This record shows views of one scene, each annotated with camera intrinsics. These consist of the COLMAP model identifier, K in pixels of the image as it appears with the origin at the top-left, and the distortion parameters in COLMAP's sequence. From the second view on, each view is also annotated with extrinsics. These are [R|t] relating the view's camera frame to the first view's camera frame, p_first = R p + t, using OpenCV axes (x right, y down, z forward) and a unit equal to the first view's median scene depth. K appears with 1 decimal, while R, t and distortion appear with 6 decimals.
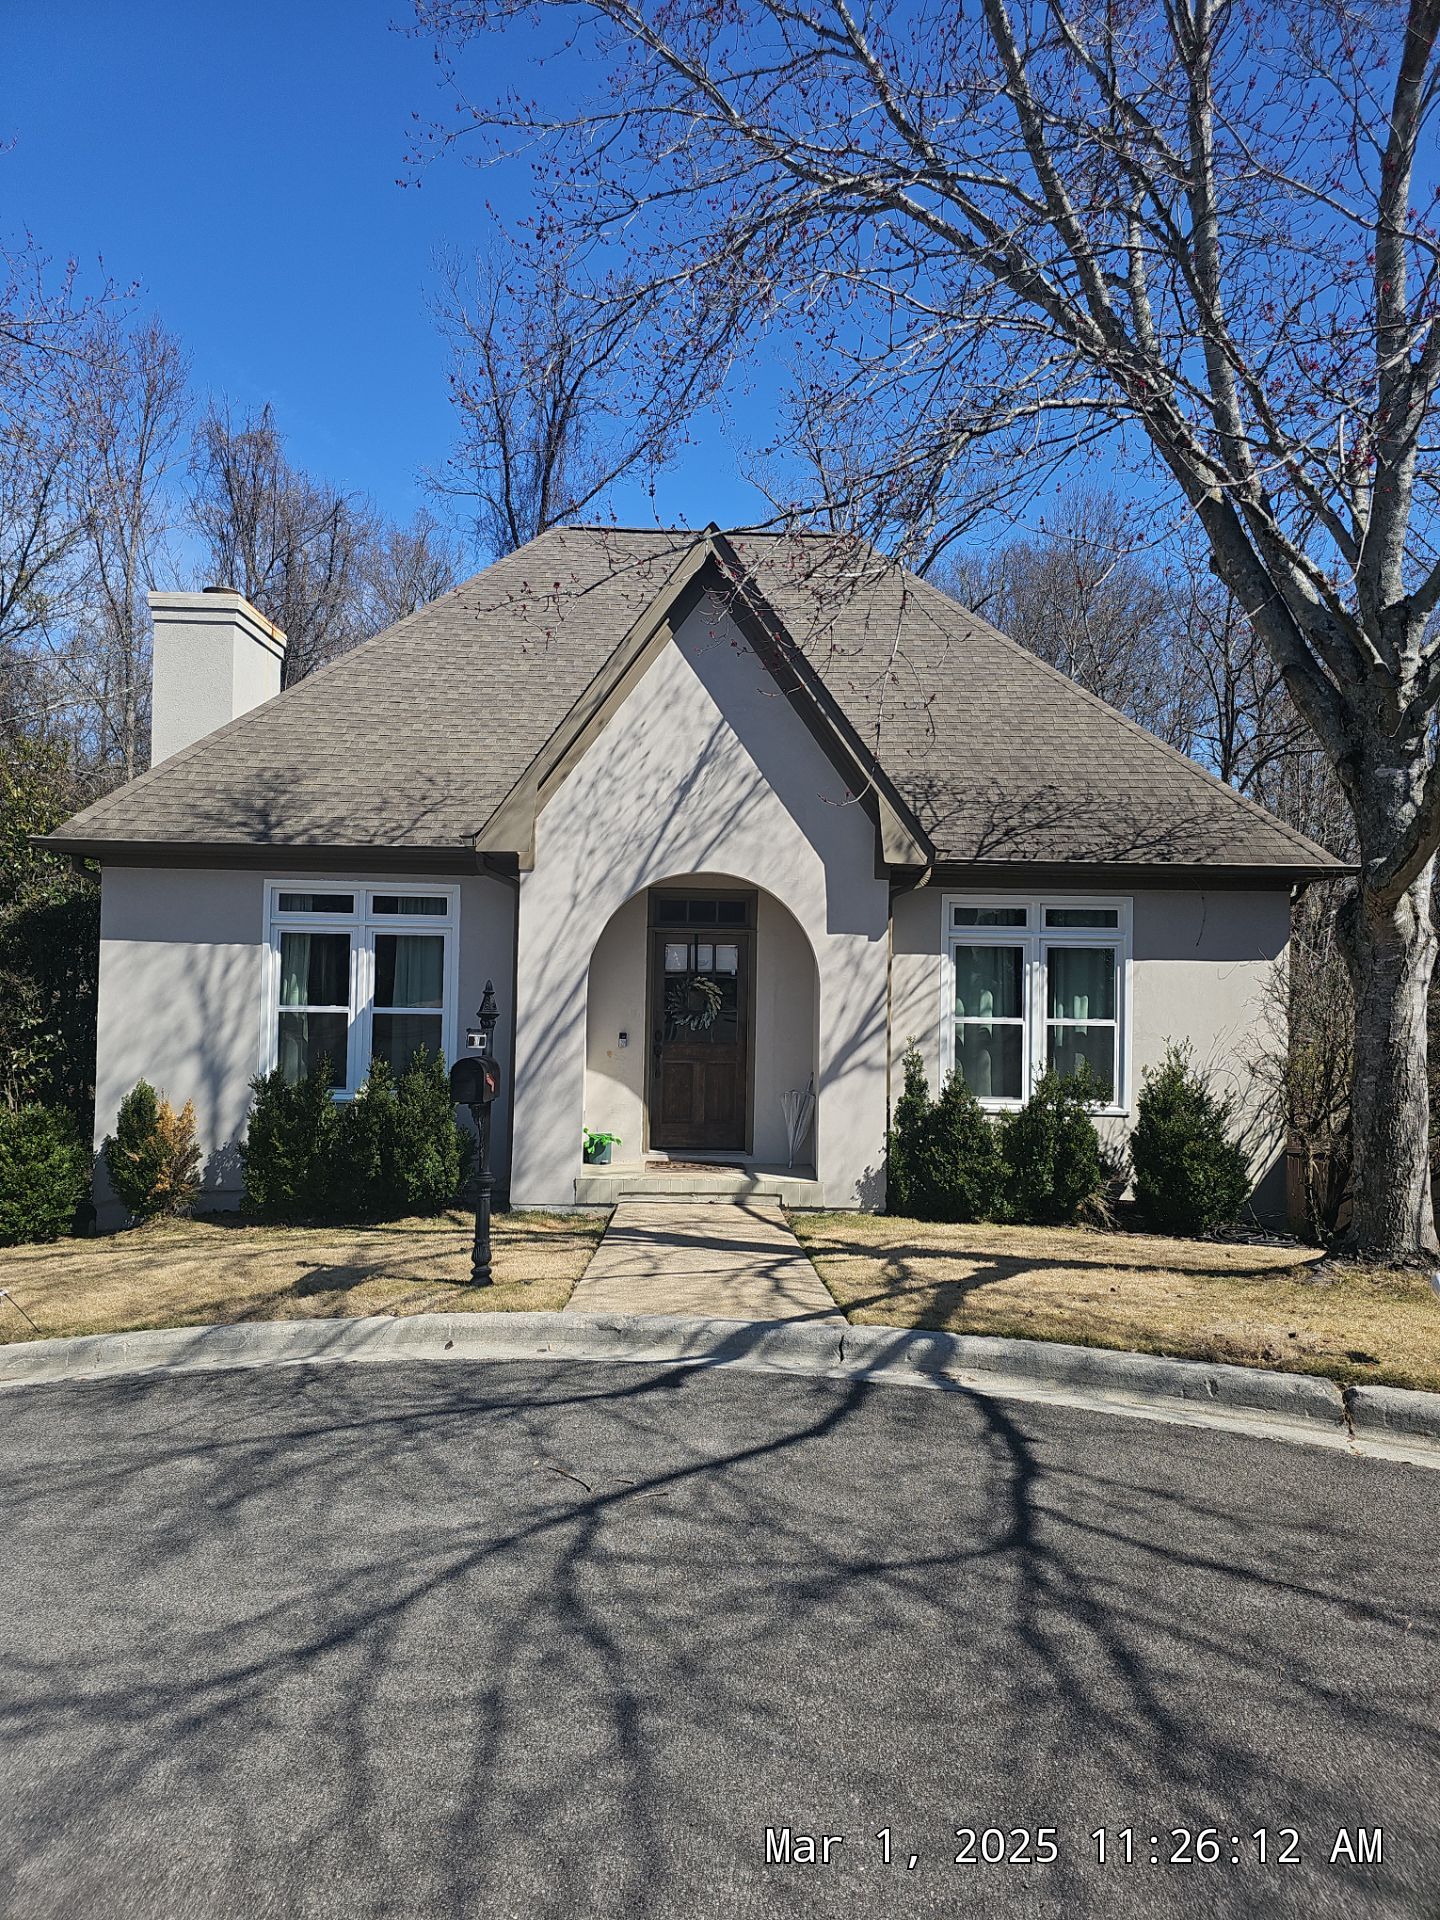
lens RADIAL K [[1286.7, 0, 725.8], [0, 1286.7, 947.9], [0, 0, 1]] dist [0.035732, 0.000015]
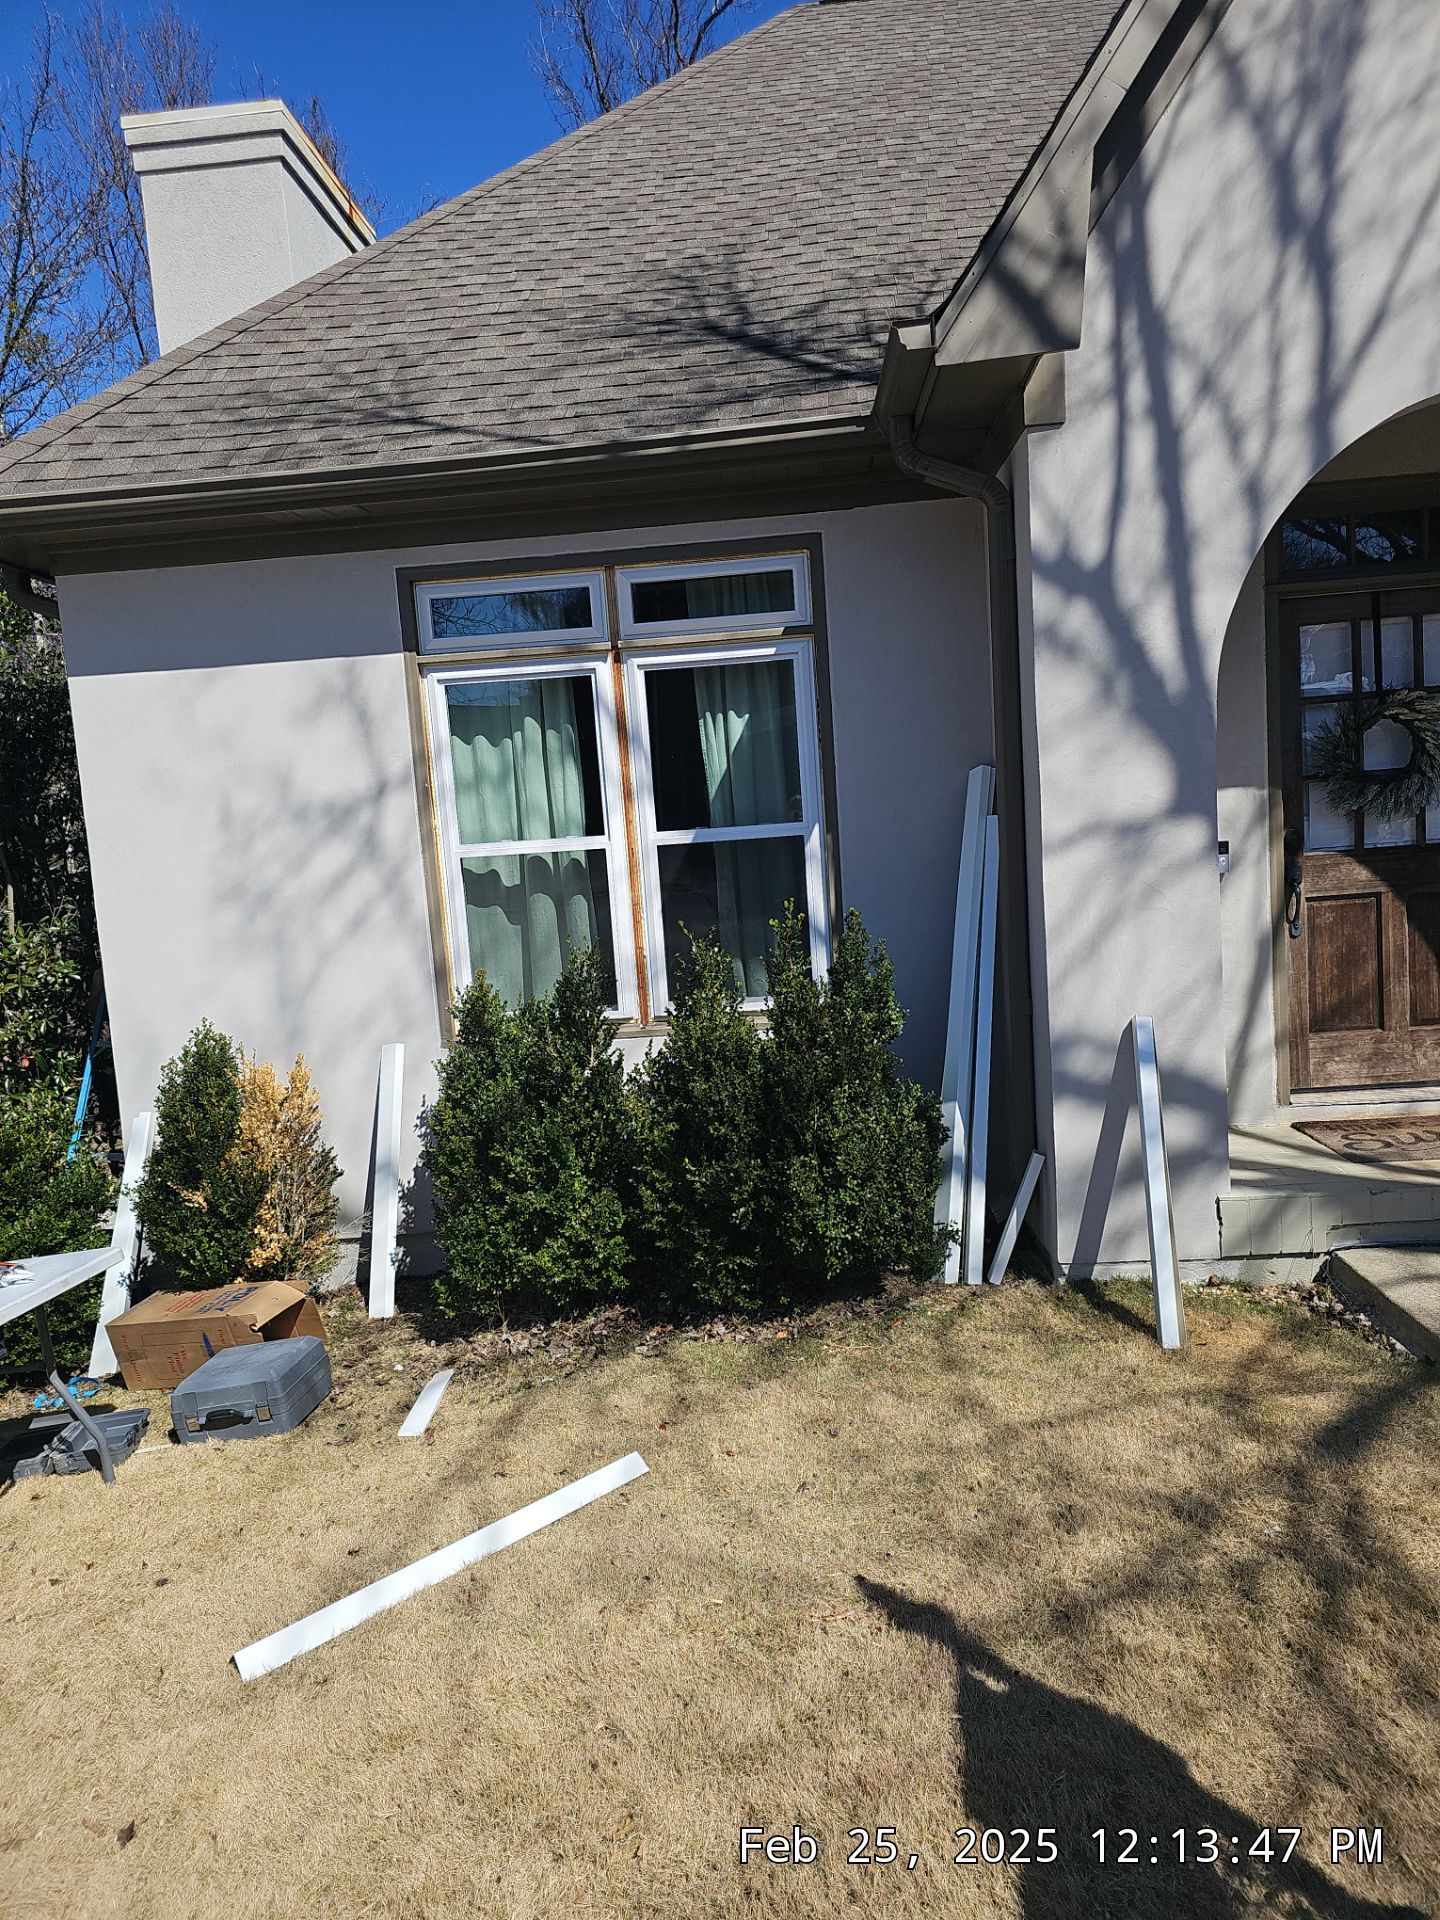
lens RADIAL K [[1286.7, 0, 718.7], [0, 1286.7, 954.0], [0, 0, 1]] dist [0.035732, 0.000015]
pose [[0.990888, -0.078439, -0.109491, -0.204865], [0.091770, 0.988209, 0.122563, 0.035400], [0.098586, -0.131495, 0.986403, 0.544006]]
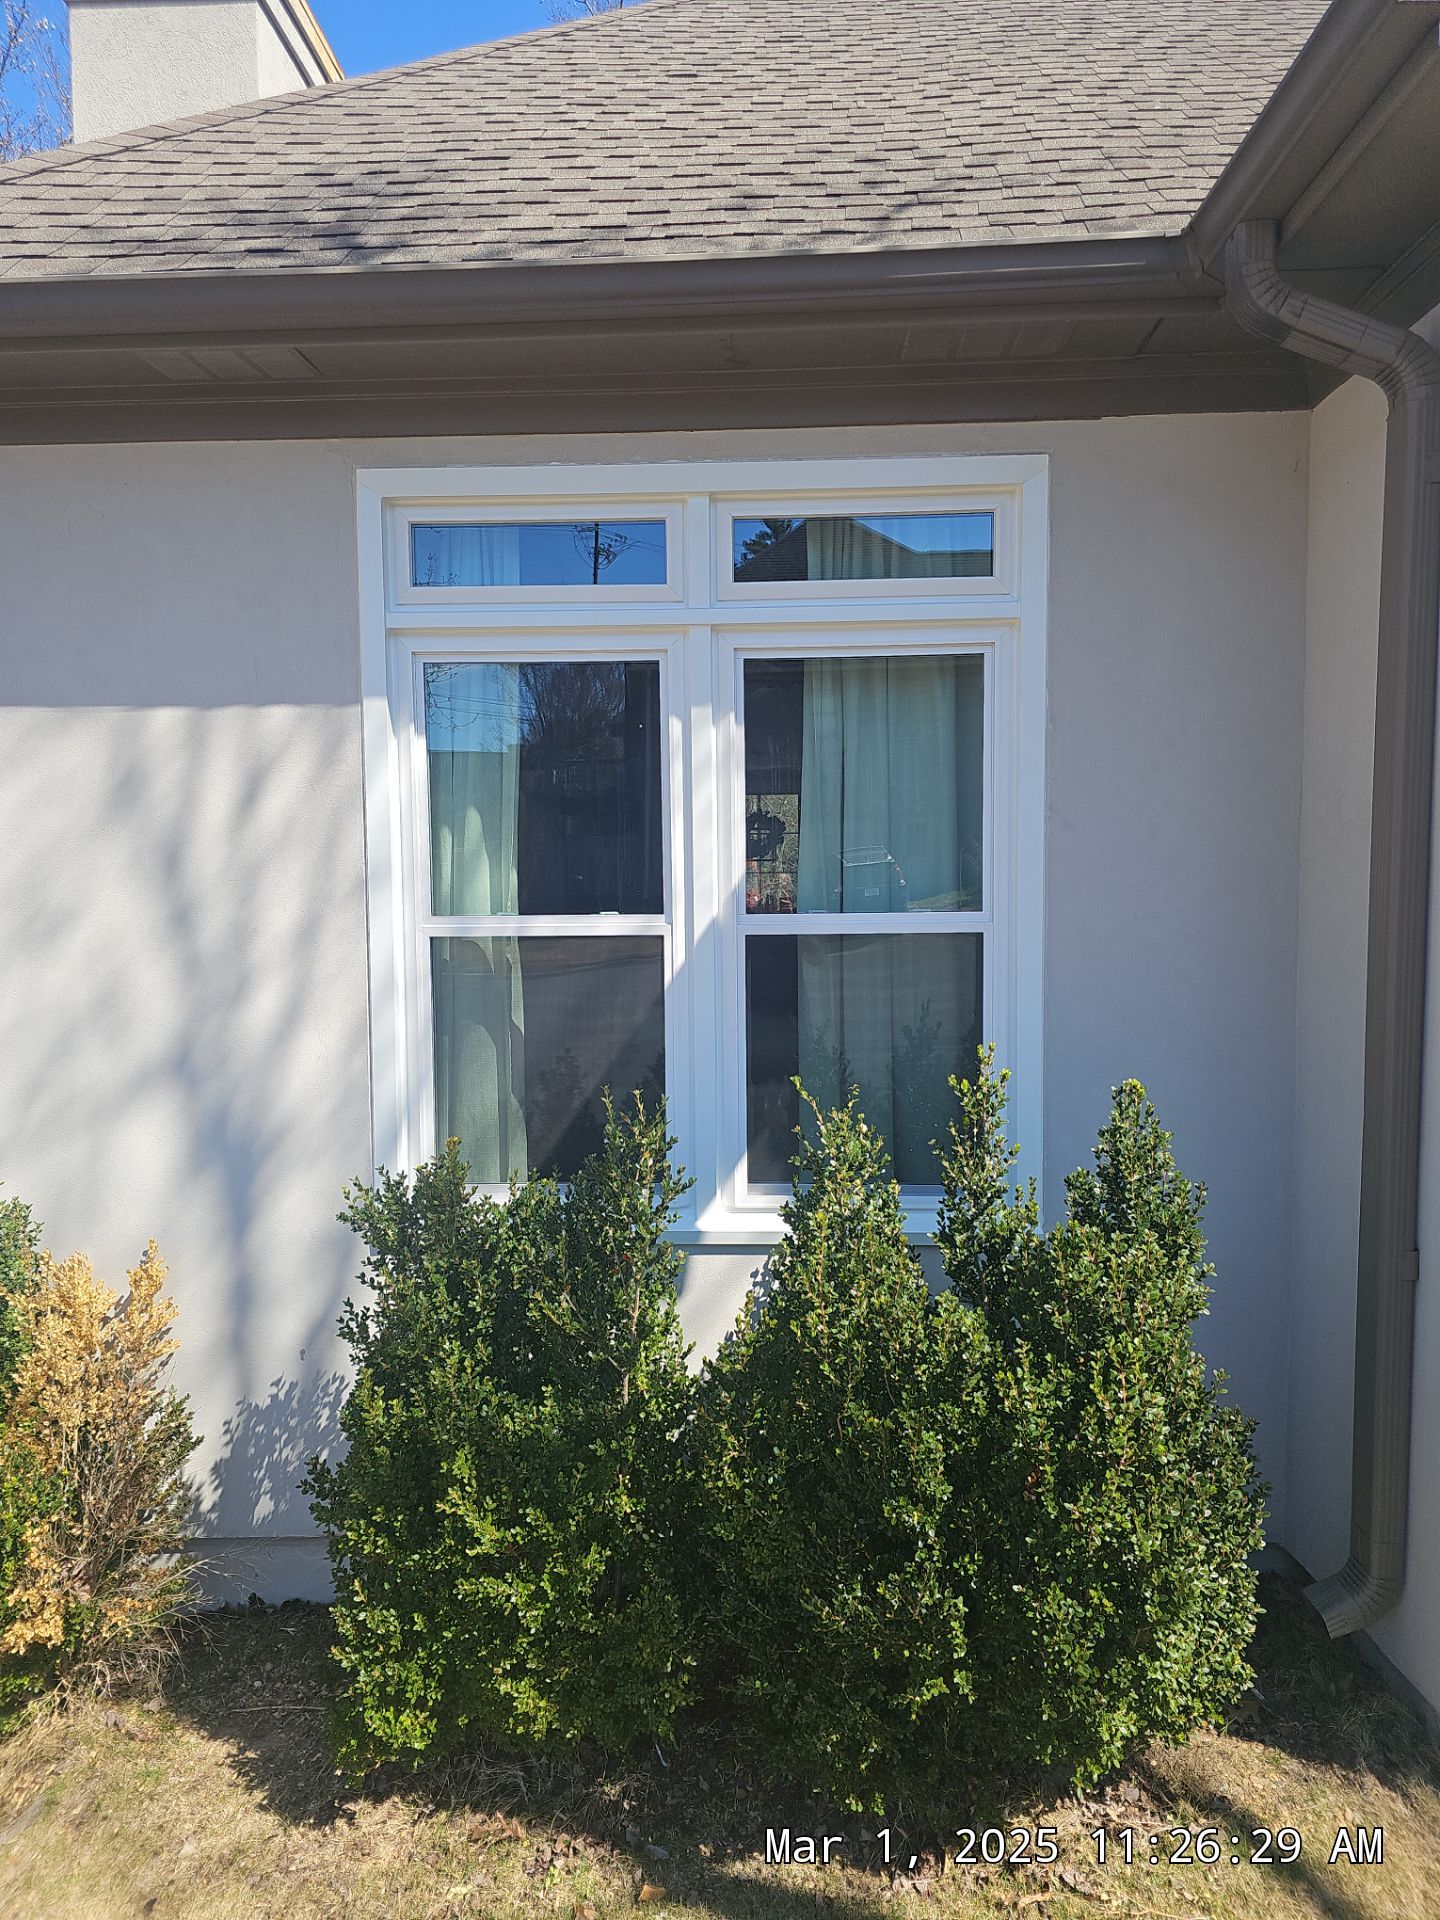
lens RADIAL K [[1286.7, 0, 713.2], [0, 1286.7, 976.8], [0, 0, 1]] dist [0.035732, 0.000015]
pose [[0.995911, -0.023171, -0.087315, -0.257871], [0.030348, 0.996188, 0.081785, 0.036517], [0.085087, -0.084100, 0.992818, 0.717285]]
